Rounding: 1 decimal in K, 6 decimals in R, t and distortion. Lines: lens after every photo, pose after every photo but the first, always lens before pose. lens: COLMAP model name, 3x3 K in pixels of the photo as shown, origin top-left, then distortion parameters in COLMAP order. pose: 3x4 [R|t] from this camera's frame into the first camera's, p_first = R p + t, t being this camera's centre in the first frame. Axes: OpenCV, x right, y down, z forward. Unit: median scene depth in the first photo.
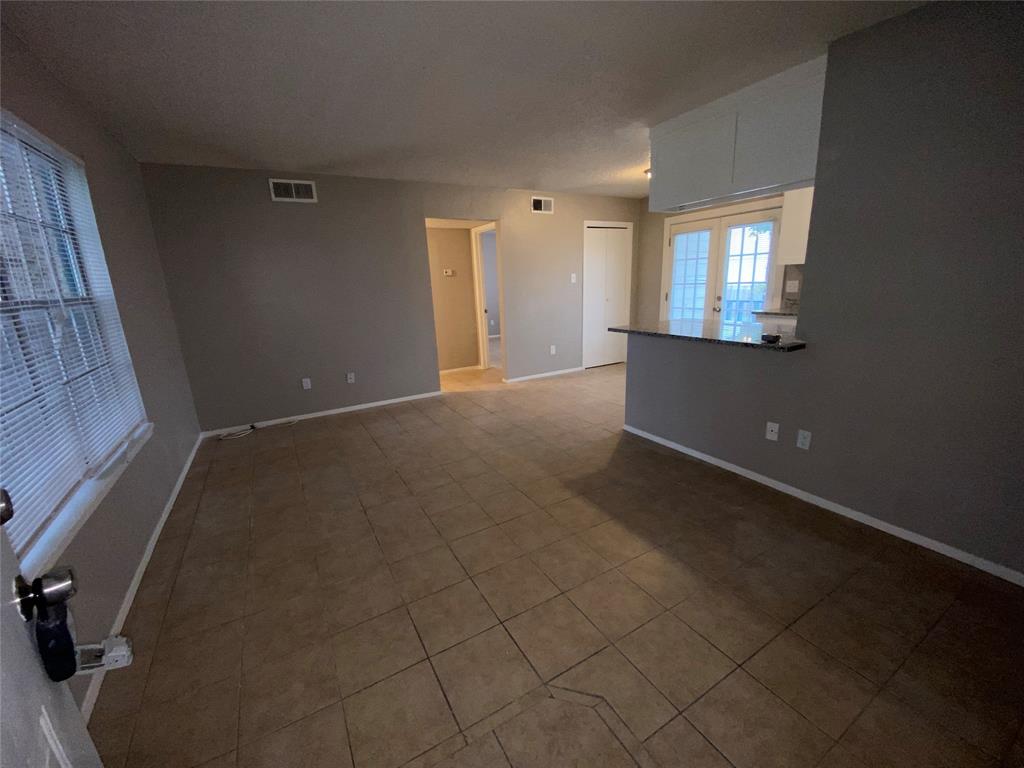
lens RADIAL K [[416.4, 0, 508.1], [0, 416.4, 385.4], [0, 0, 1]] dist [-0.004505, -0.012142]
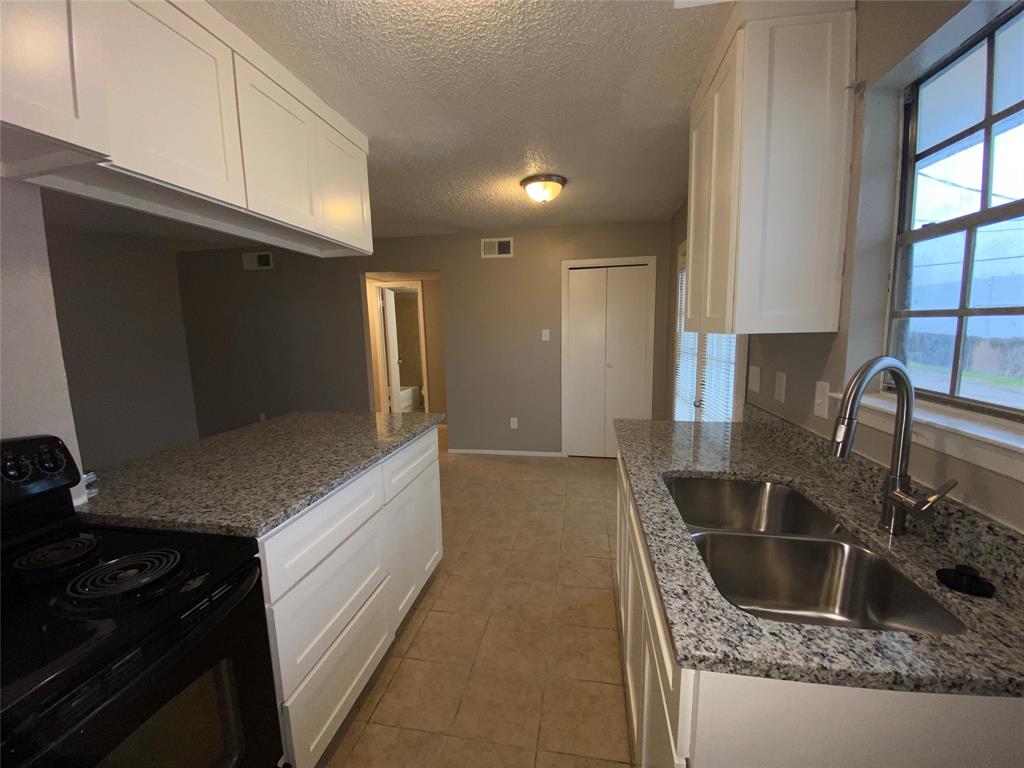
lens RADIAL K [[415.4, 0, 507.6], [0, 415.4, 382.6], [0, 0, 1]] dist [0.000126, 0.000184]
pose [[0.759659, 0.108901, -0.641138, 0.610560], [-0.172720, 0.984258, -0.037467, -0.133143], [0.626965, 0.139200, 0.766510, 0.389939]]
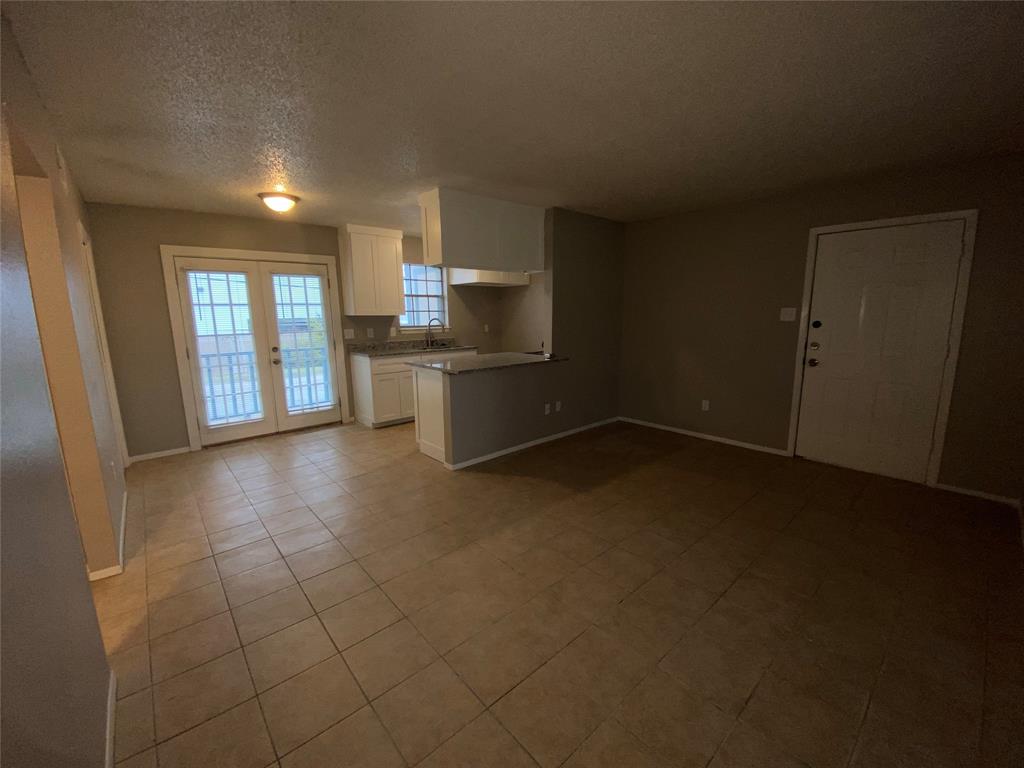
lens RADIAL K [[416.4, 0, 508.1], [0, 416.4, 385.4], [0, 0, 1]] dist [-0.004505, -0.012142]
pose [[-0.208173, -0.130071, 0.969405, -0.452358], [0.260591, 0.947918, 0.183148, -0.156207], [-0.942739, 0.290745, -0.163436, 0.642761]]
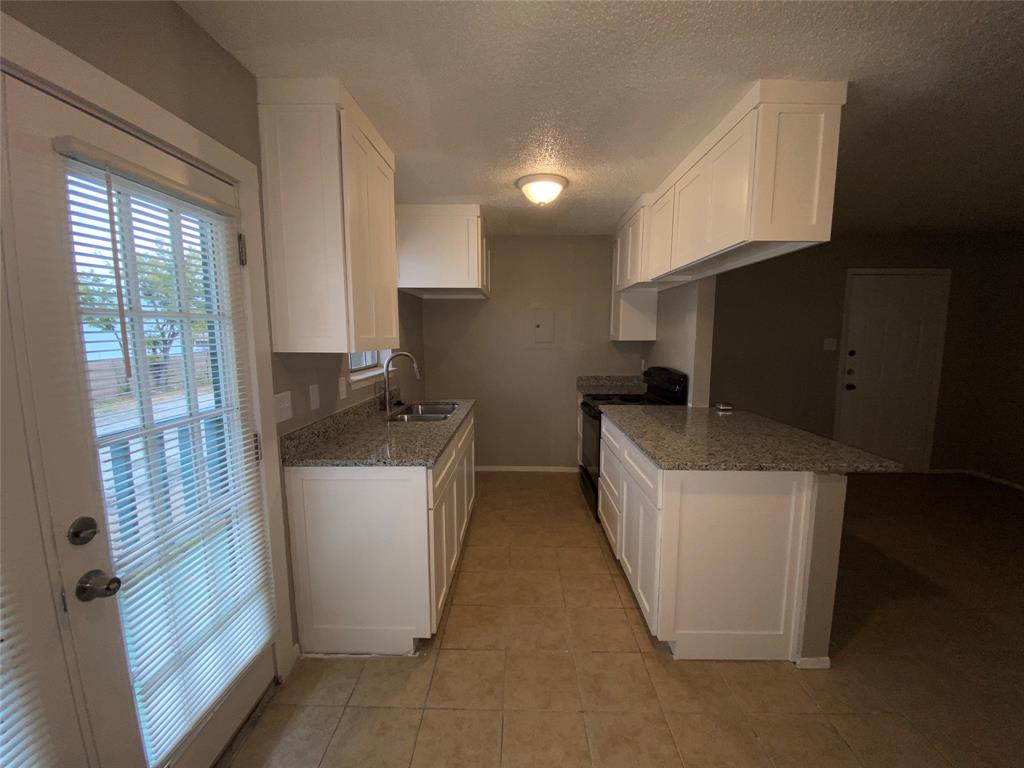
lens RADIAL K [[416.4, 0, 508.1], [0, 416.4, 385.4], [0, 0, 1]] dist [-0.004505, -0.012142]
pose [[-0.854281, -0.024353, 0.519241, 0.240487], [0.161054, 0.937348, 0.308935, -0.272558], [-0.494233, 0.347543, -0.796836, 0.955103]]
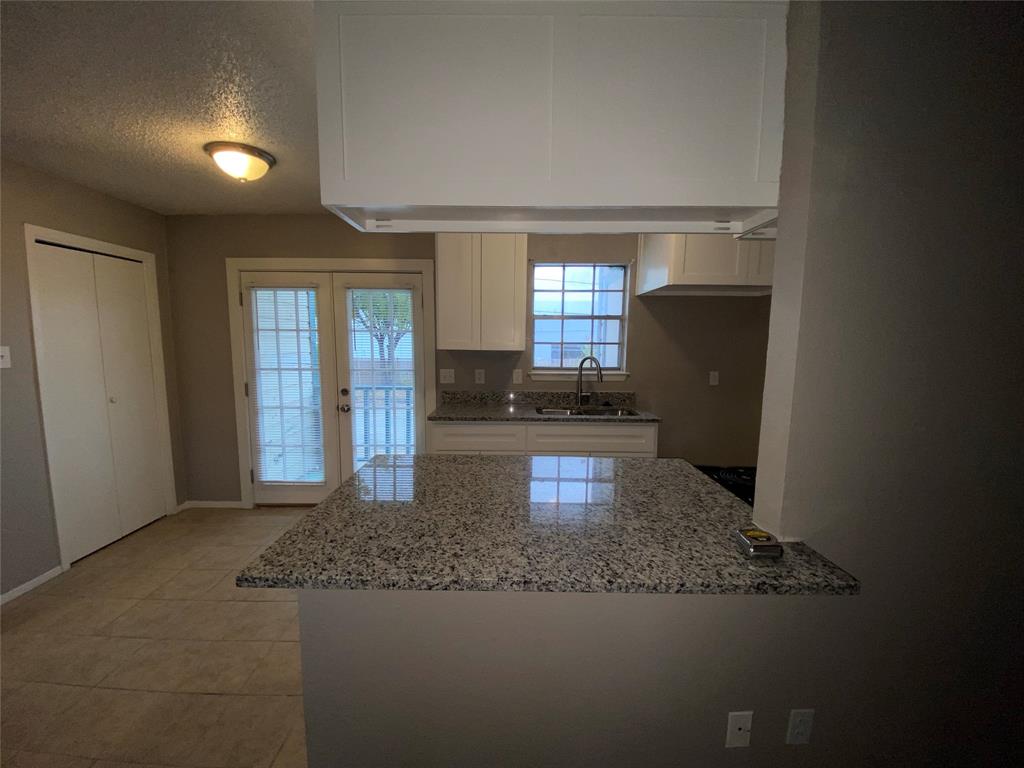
lens RADIAL K [[415.4, 0, 514.6], [0, 415.4, 393.4], [0, 0, 1]] dist [0.000127, -0.011769]
pose [[0.488964, -0.057640, 0.870398, 0.061451], [0.190848, 0.980709, -0.042267, -0.118132], [-0.851171, 0.186781, 0.490532, 0.415850]]
